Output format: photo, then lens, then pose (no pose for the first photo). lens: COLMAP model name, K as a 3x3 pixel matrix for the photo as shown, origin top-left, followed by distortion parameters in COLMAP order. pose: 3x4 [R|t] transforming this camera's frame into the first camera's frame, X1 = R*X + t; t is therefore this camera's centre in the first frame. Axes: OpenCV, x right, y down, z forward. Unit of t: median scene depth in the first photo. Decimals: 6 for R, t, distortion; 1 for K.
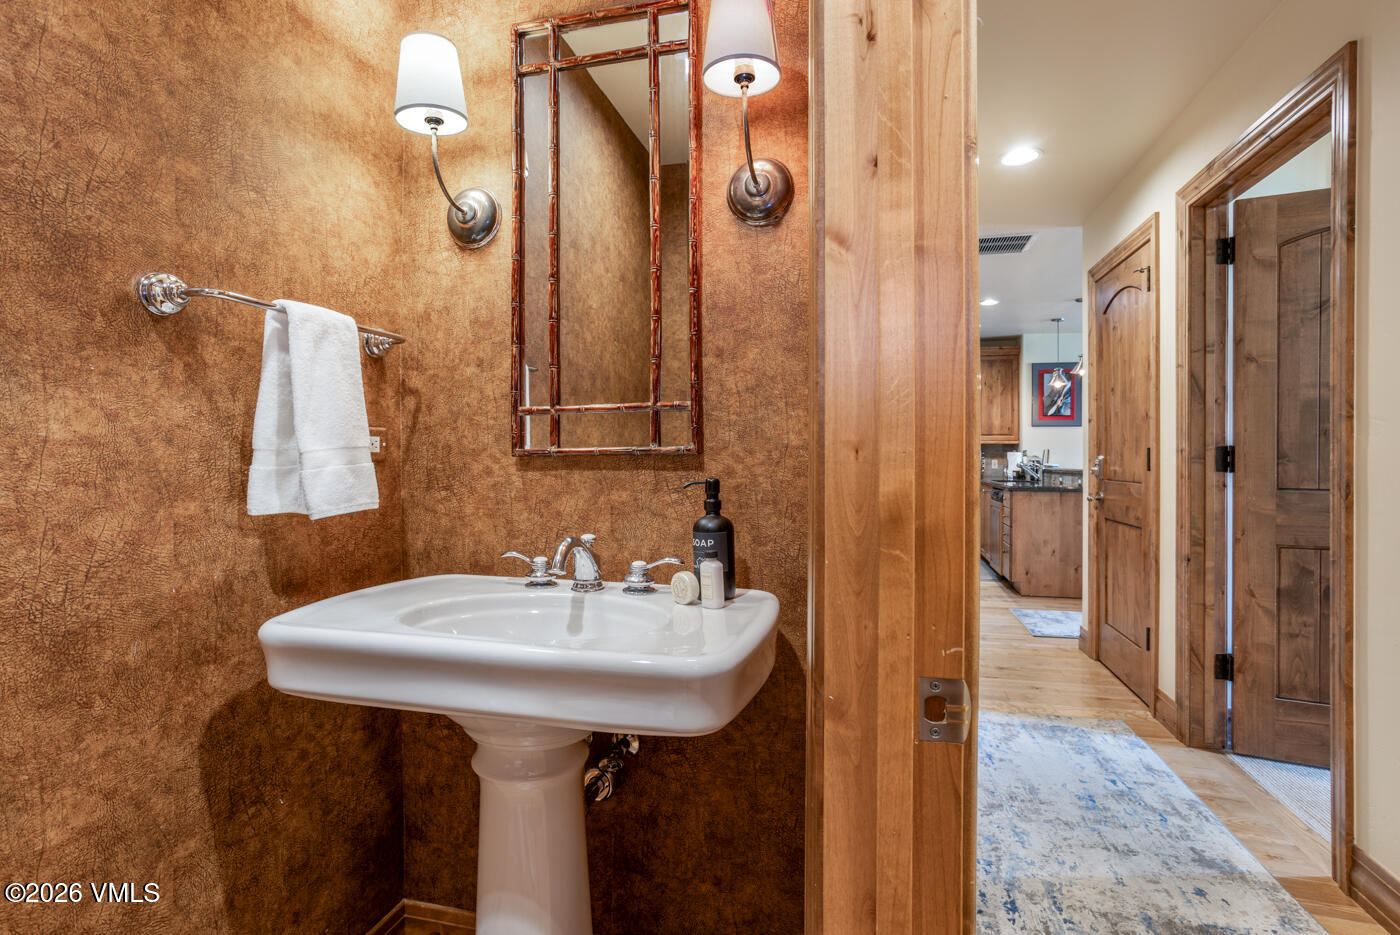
lens RADIAL K [[688.1, 0, 700.0], [0, 688.1, 467.5], [0, 0, 1]] dist [-0.041664, 0.000481]
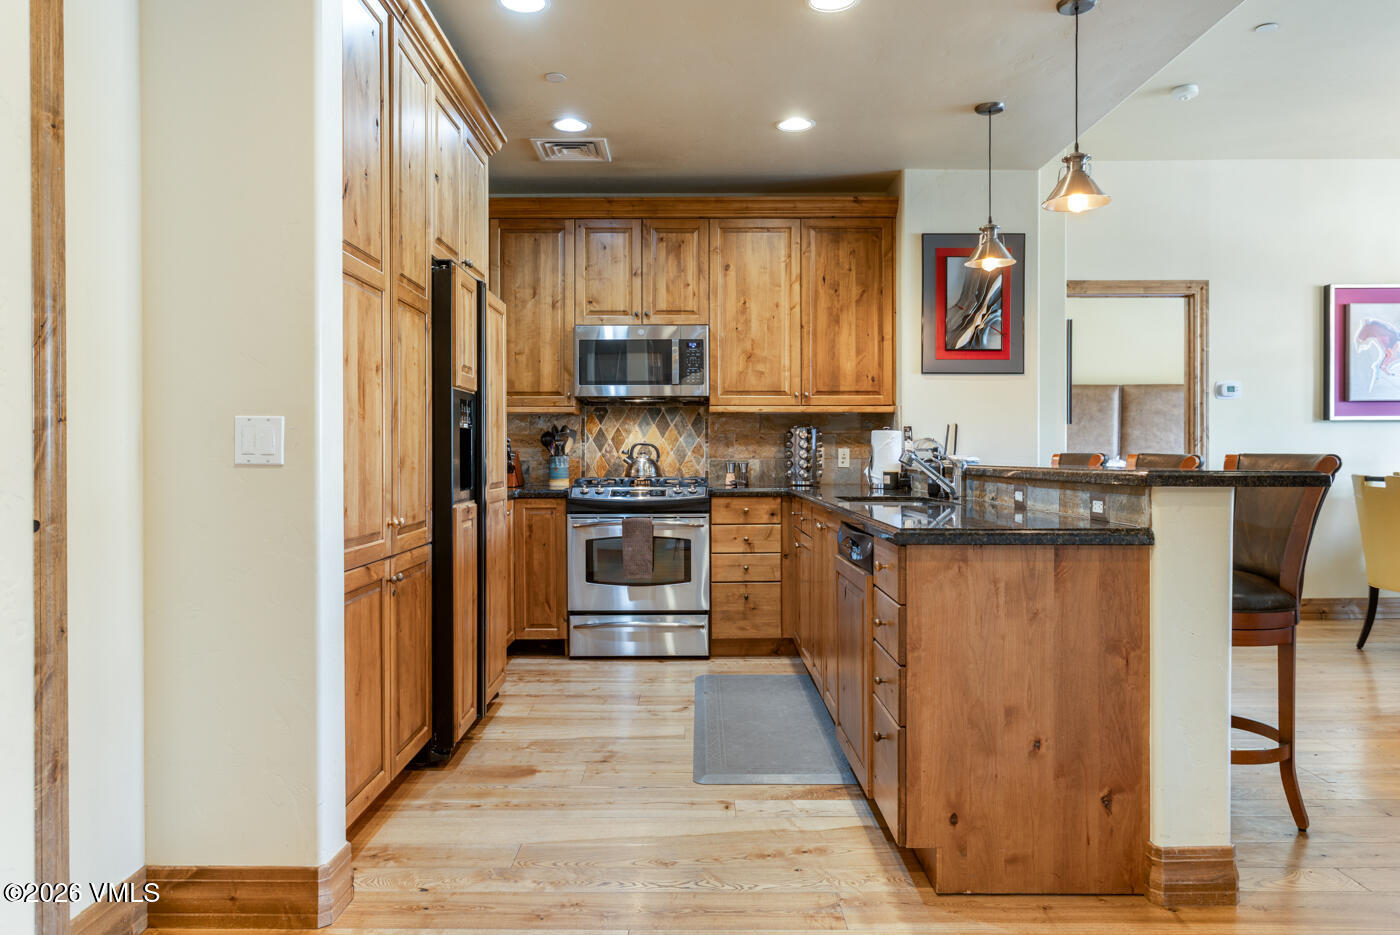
lens RADIAL K [[918.7, 0, 700.0], [0, 918.7, 467.5], [0, 0, 1]] dist [-0.000176, 0.001269]
pose [[0.967419, -0.005088, 0.253130, 0.192446], [0.004582, 0.999986, 0.002589, -0.000196], [-0.253140, -0.001345, 0.967429, 0.453088]]
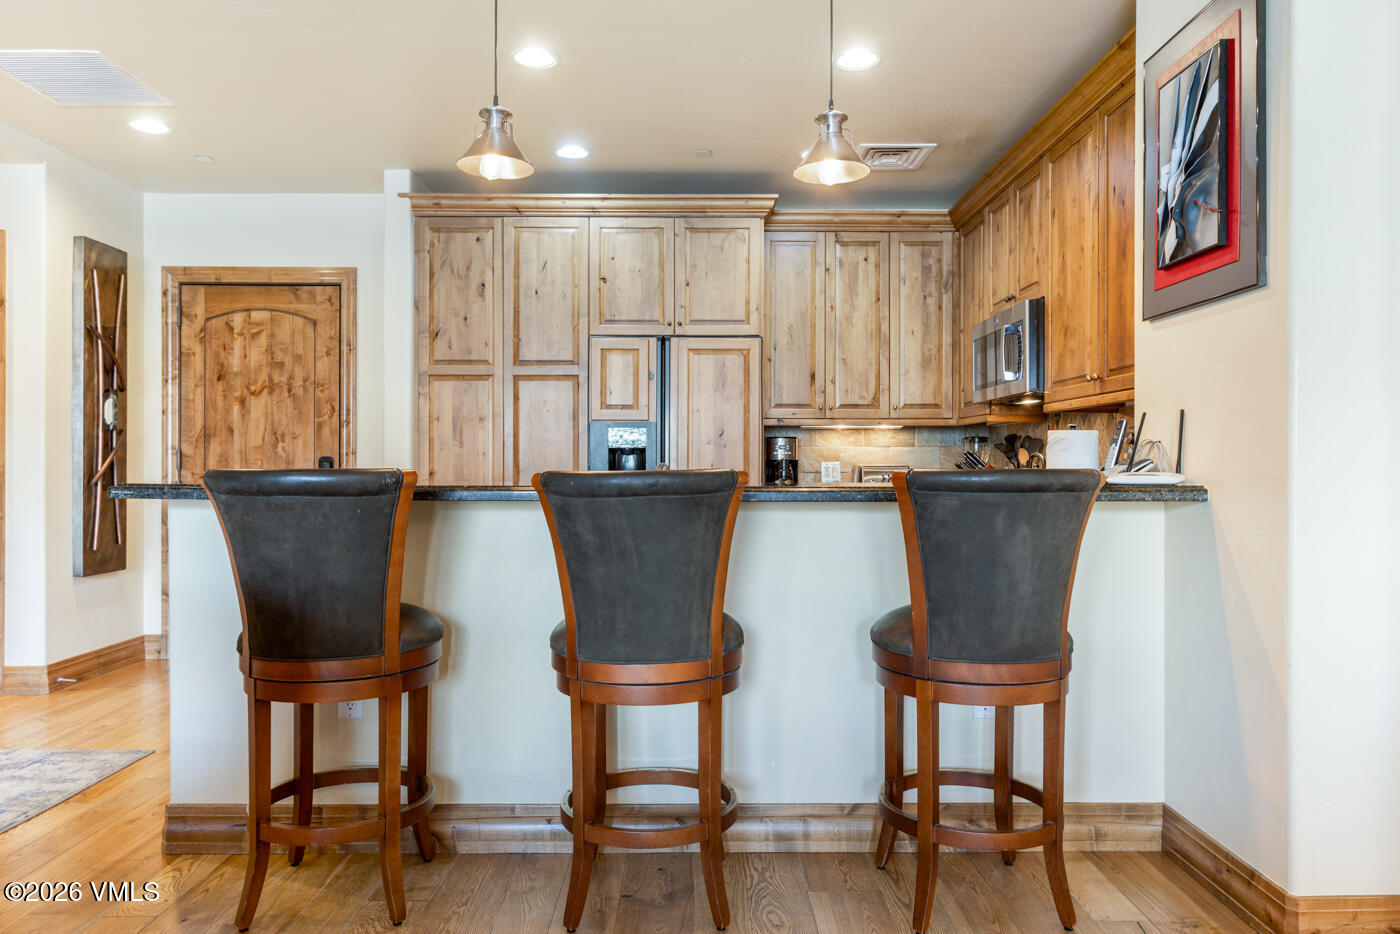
lens RADIAL K [[904.6, 0, 700.0], [0, 904.6, 467.0], [0, 0, 1]] dist [0.003811, 0.000855]
pose [[0.262776, 0.005240, -0.964843, 0.771233], [-0.011422, 0.999932, 0.002319, -0.006864], [0.964789, 0.010411, 0.262818, 0.771528]]
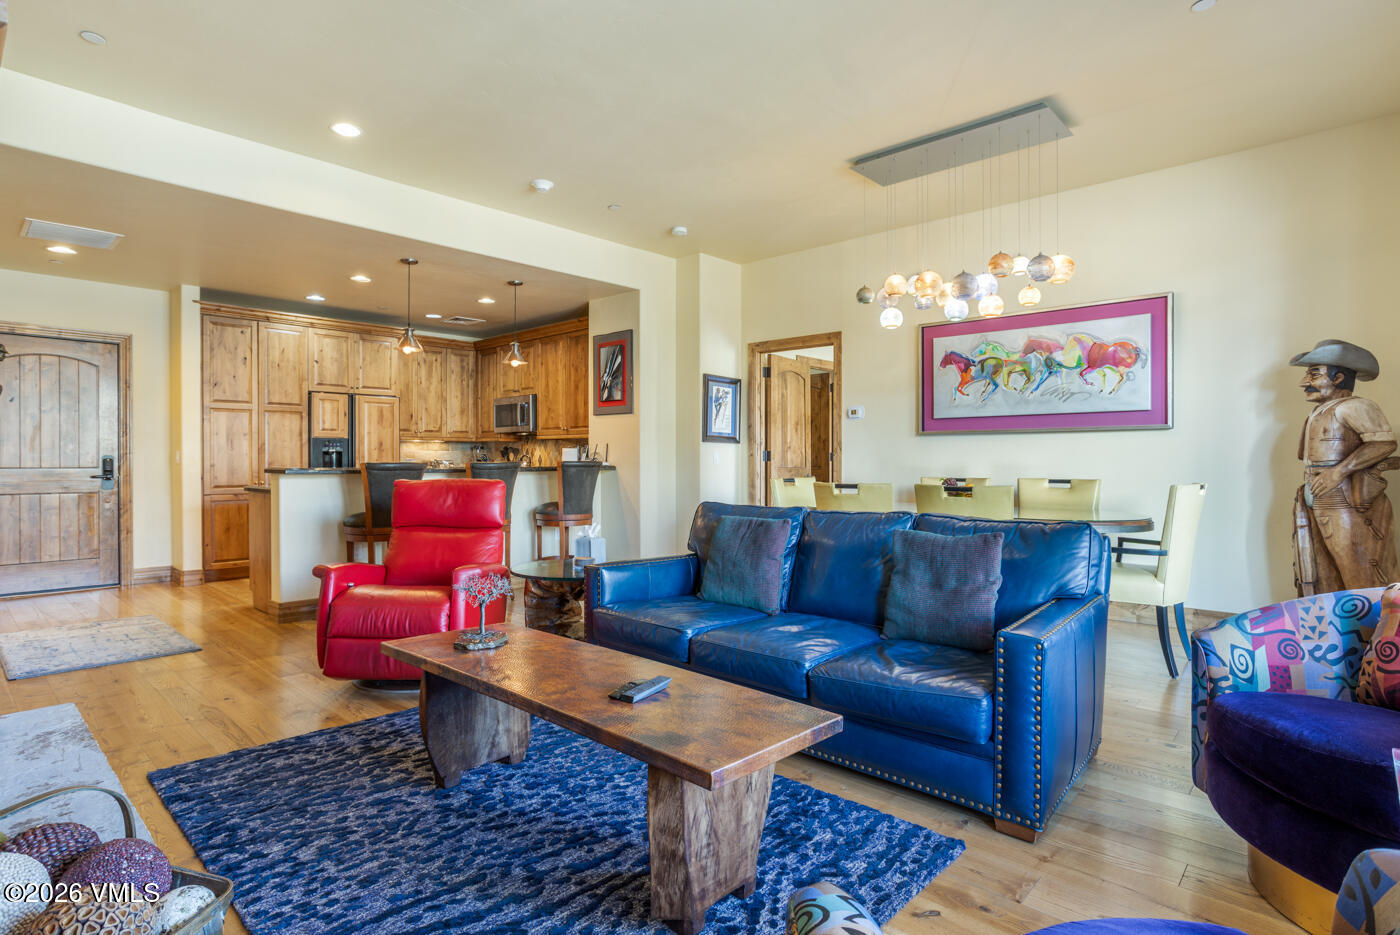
lens RADIAL K [[716.9, 0, 700.0], [0, 716.9, 467.5], [0, 0, 1]] dist [-0.039049, 0.019794]
pose [[0.887095, 0.006799, -0.461536, 0.998755], [-0.006227, 0.999977, 0.002761, -0.002718], [0.461544, 0.000425, 0.887117, 0.318309]]
